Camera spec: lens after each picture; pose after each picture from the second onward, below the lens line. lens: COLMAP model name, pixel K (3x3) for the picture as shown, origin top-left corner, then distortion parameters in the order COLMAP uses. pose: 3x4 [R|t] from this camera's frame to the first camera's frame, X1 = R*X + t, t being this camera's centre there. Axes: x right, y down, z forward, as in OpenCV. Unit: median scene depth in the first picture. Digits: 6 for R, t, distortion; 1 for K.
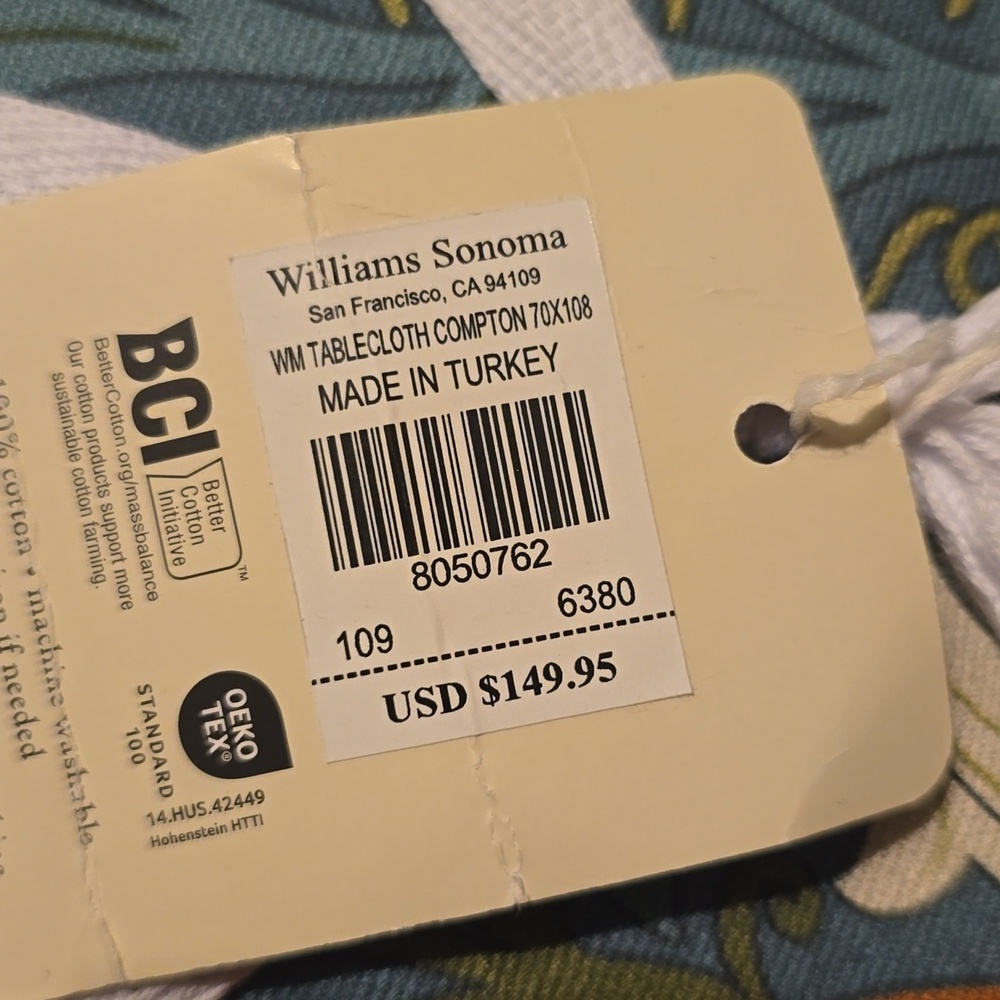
lens RADIAL K [[1601.8, 0, 500.0], [0, 1601.8, 500.0], [0, 0, 1]] dist [0.246782, -1.548861]
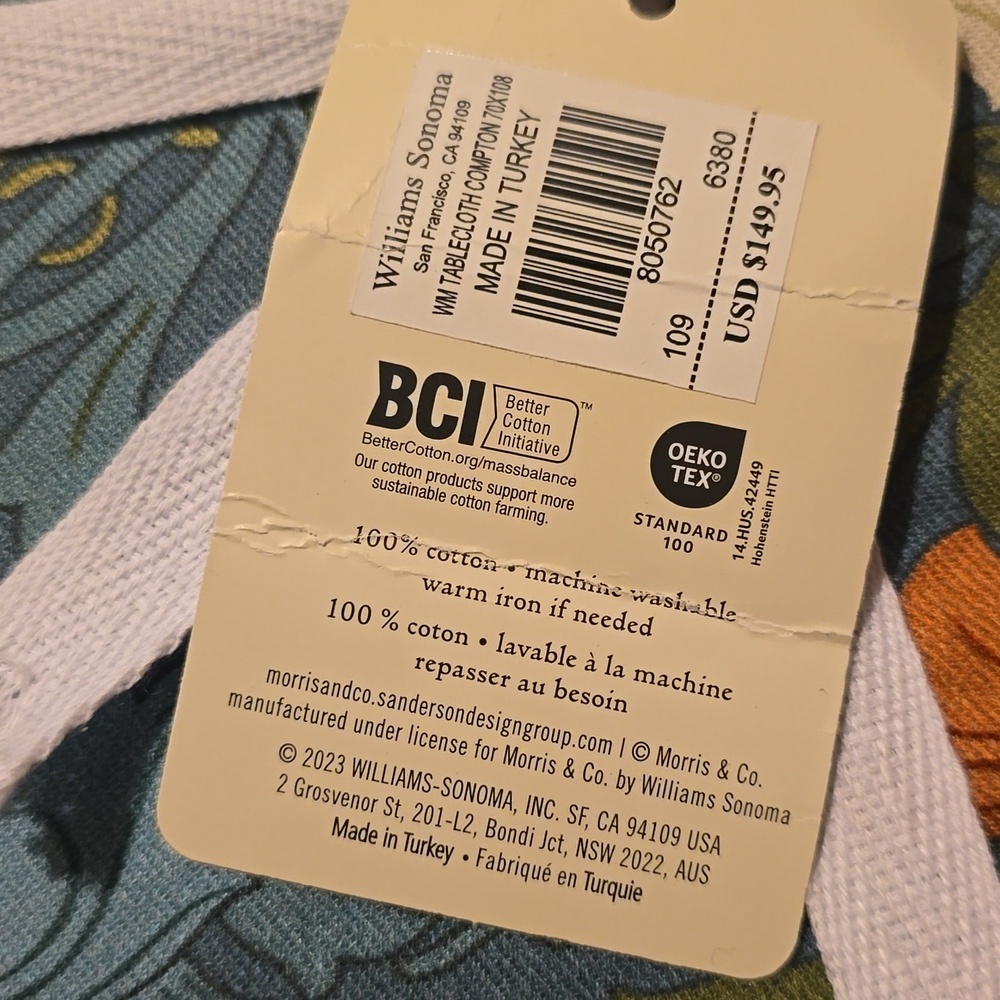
lens RADIAL K [[1601.8, 0, 500.0], [0, 1601.8, 500.0], [0, 0, 1]] dist [0.246782, -1.548861]
pose [[0.413741, -0.900503, 0.133841, -0.418037], [0.909612, 0.414988, -0.019768, 0.039488], [-0.037741, 0.129923, 0.990806, -0.211995]]
